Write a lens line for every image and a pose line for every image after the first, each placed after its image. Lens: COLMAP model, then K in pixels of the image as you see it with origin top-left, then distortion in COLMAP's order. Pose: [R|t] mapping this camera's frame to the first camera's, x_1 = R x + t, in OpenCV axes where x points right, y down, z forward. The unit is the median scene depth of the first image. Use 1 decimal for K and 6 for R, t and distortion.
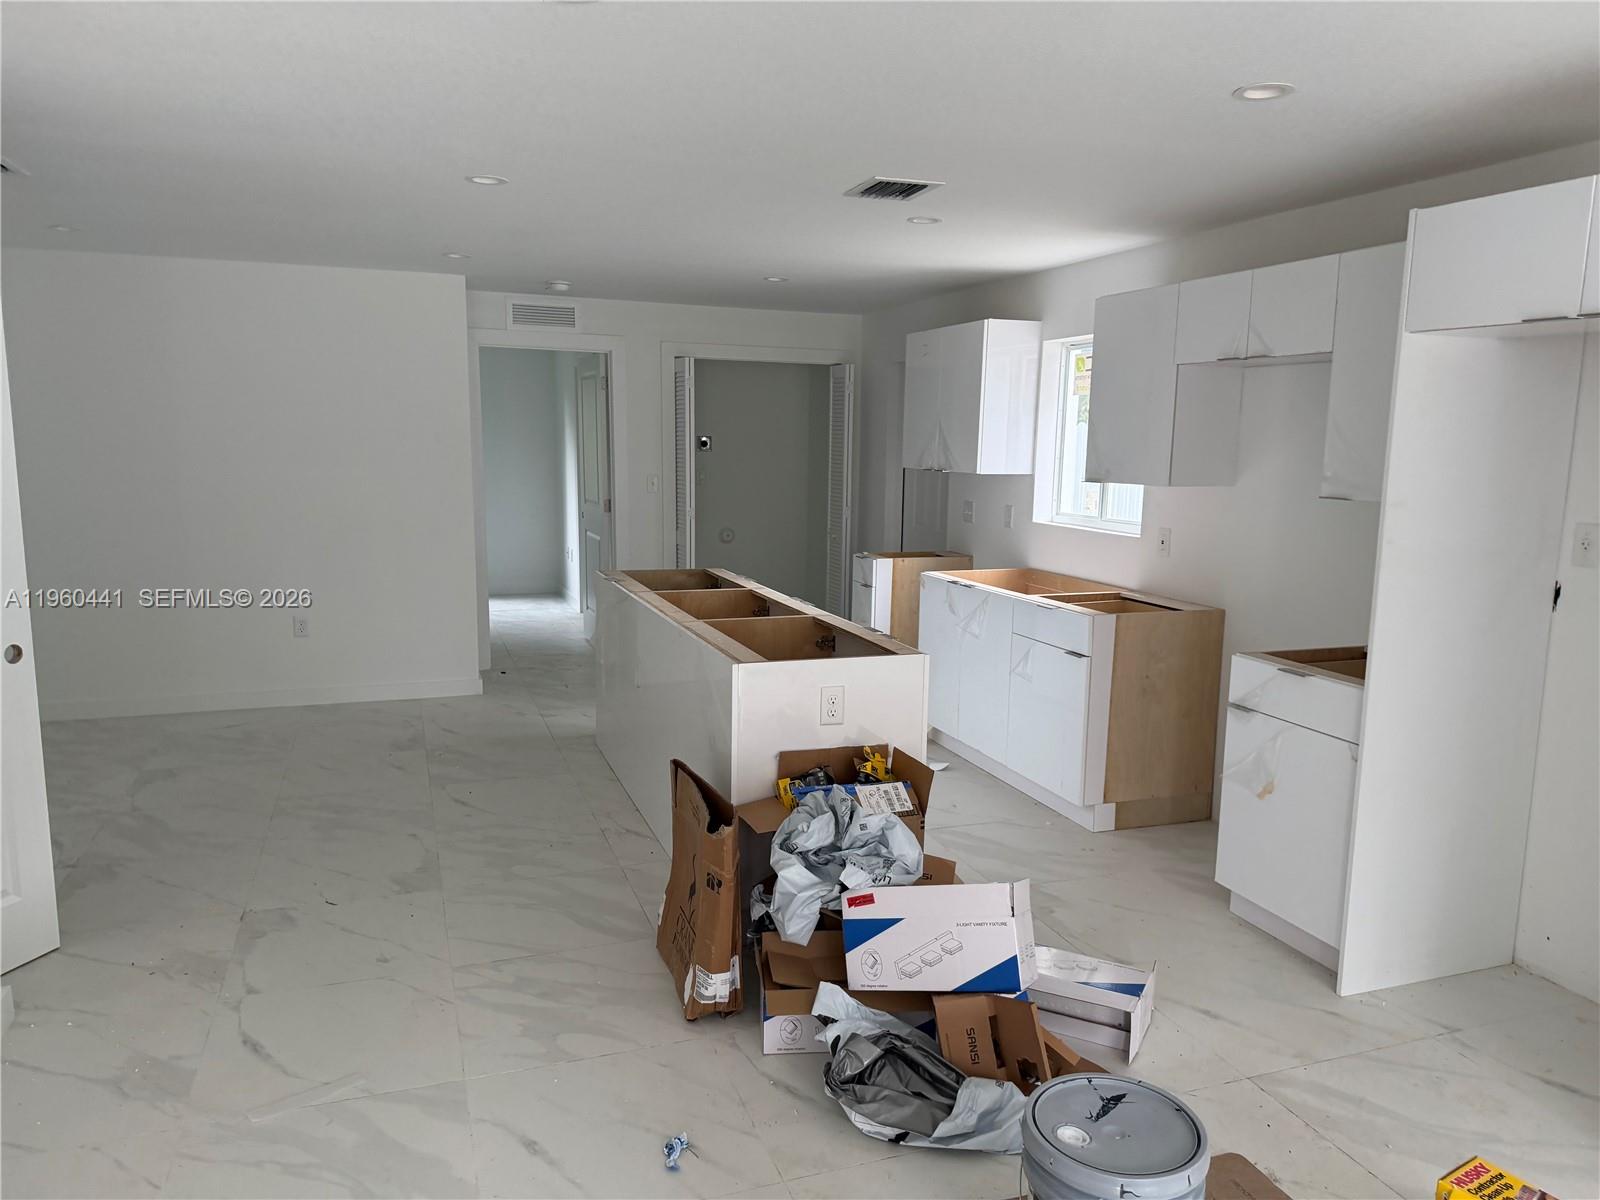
lens RADIAL K [[1145.7, 0, 805.5], [0, 1145.7, 600.6], [0, 0, 1]] dist [0.072433, -0.071858]
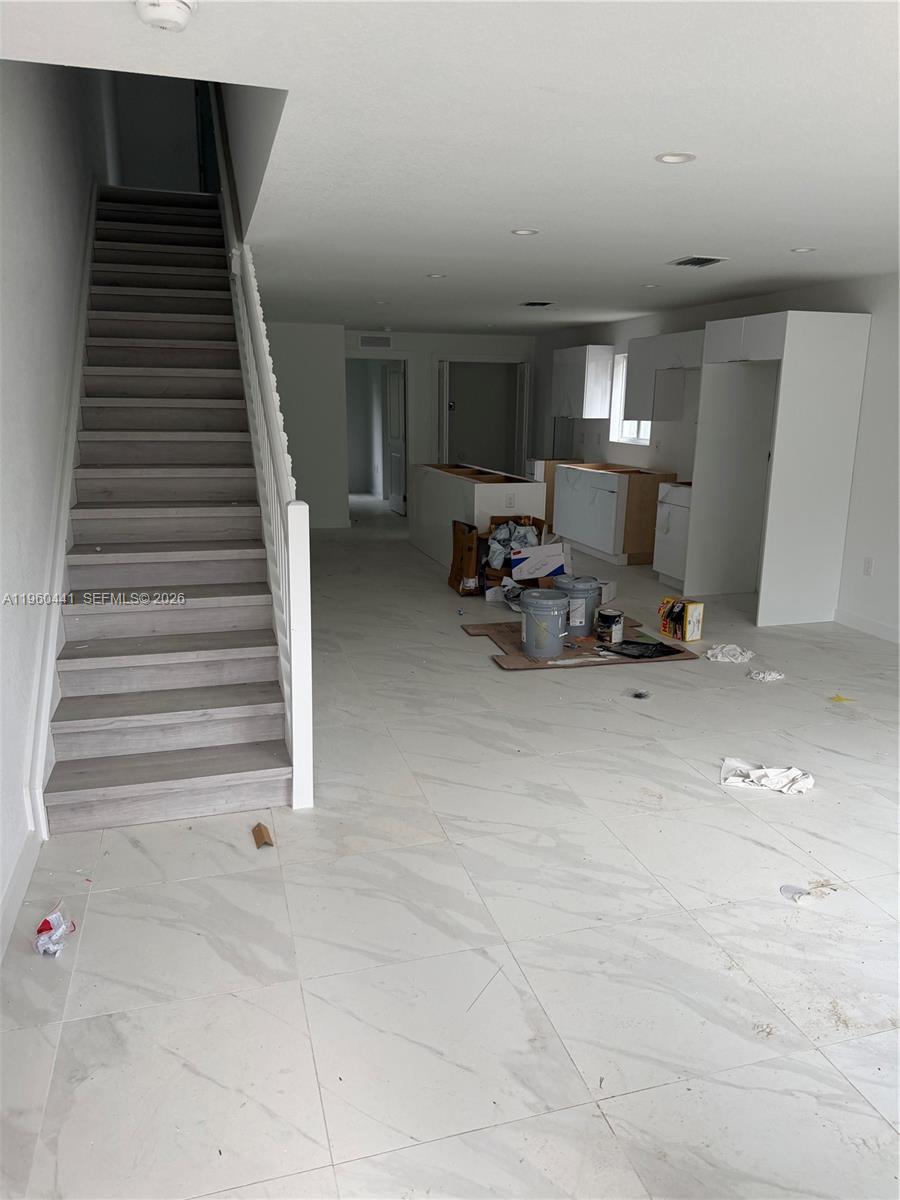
lens RADIAL K [[859.3, 0, 438.0], [0, 859.3, 630.9], [0, 0, 1]] dist [0.072433, -0.071858]
pose [[0.996773, 0.010365, -0.079600, 0.016751], [-0.000945, 0.993075, 0.117481, 0.147733], [0.080266, -0.117027, 0.989880, -1.044058]]
